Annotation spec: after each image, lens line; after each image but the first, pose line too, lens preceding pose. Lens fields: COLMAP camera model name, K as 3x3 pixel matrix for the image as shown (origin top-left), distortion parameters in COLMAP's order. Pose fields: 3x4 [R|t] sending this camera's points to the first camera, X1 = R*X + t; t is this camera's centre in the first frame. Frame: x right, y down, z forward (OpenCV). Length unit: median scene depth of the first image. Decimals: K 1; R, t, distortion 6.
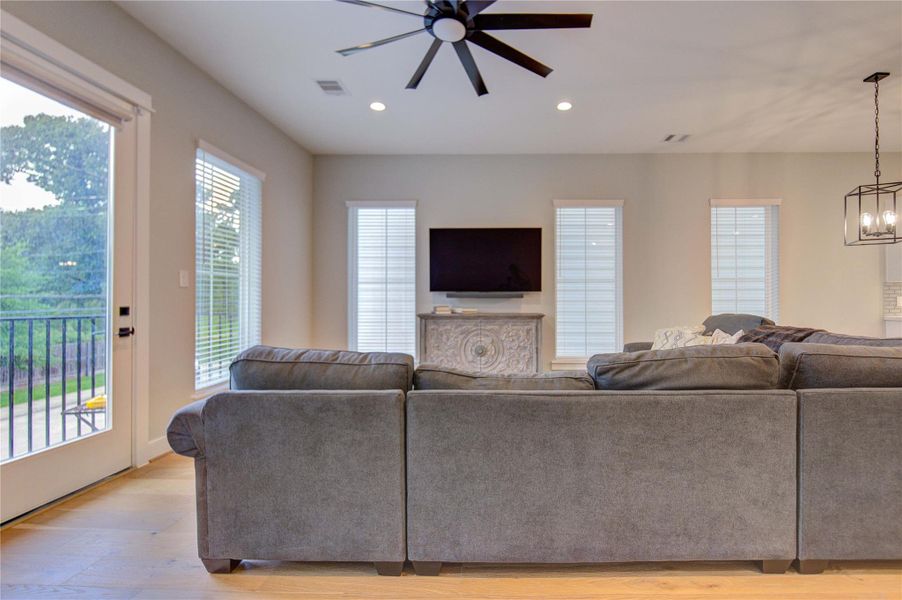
lens RADIAL K [[394.0, 0, 488.5], [0, 394.0, 299.0], [0, 0, 1]] dist [-0.010789, -0.001250]
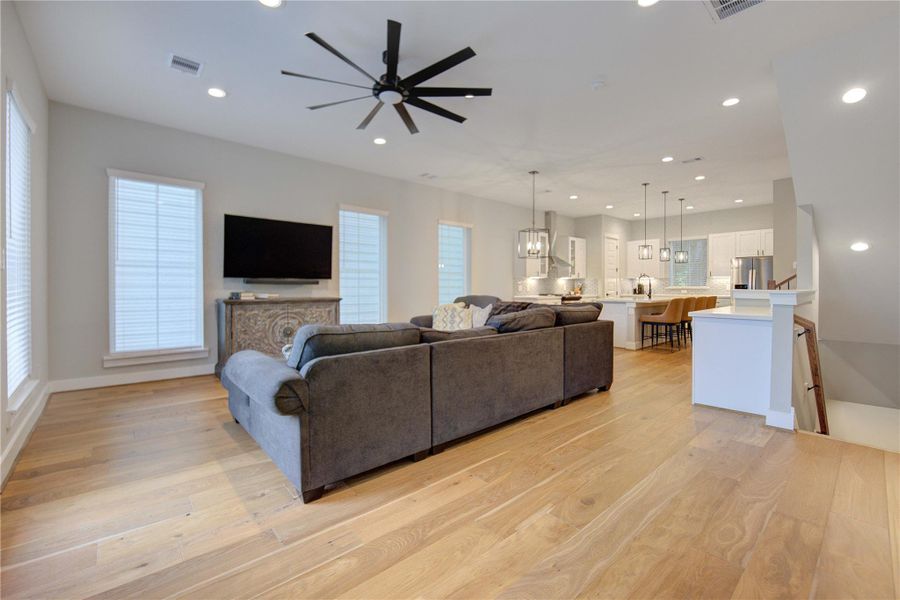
lens RADIAL K [[376.8, 0, 422.1], [0, 376.8, 288.8], [0, 0, 1]] dist [-0.009615, -0.001313]
pose [[0.766402, 0.000380, 0.642361, -0.621176], [-0.006823, 0.999948, 0.007549, -0.000825], [-0.642325, -0.010168, 0.766365, -0.082512]]
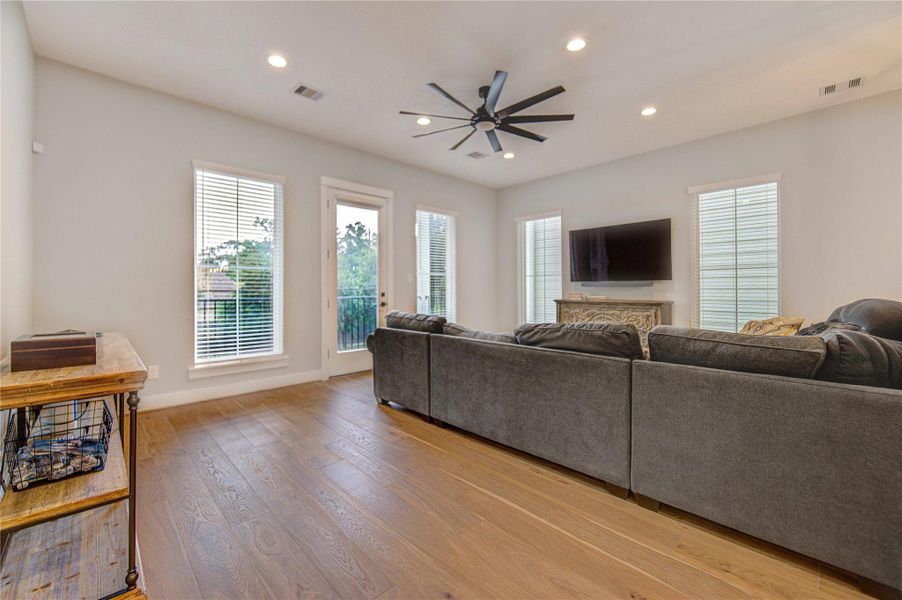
lens RADIAL K [[377.7, 0, 453.2], [0, 377.7, 289.5], [0, 0, 1]] dist [-0.009615, -0.001313]
pose [[0.695721, -0.001180, -0.718311, 0.631643], [0.005885, 0.999974, 0.004057, -0.001831], [0.718288, -0.007050, 0.695710, -0.138987]]
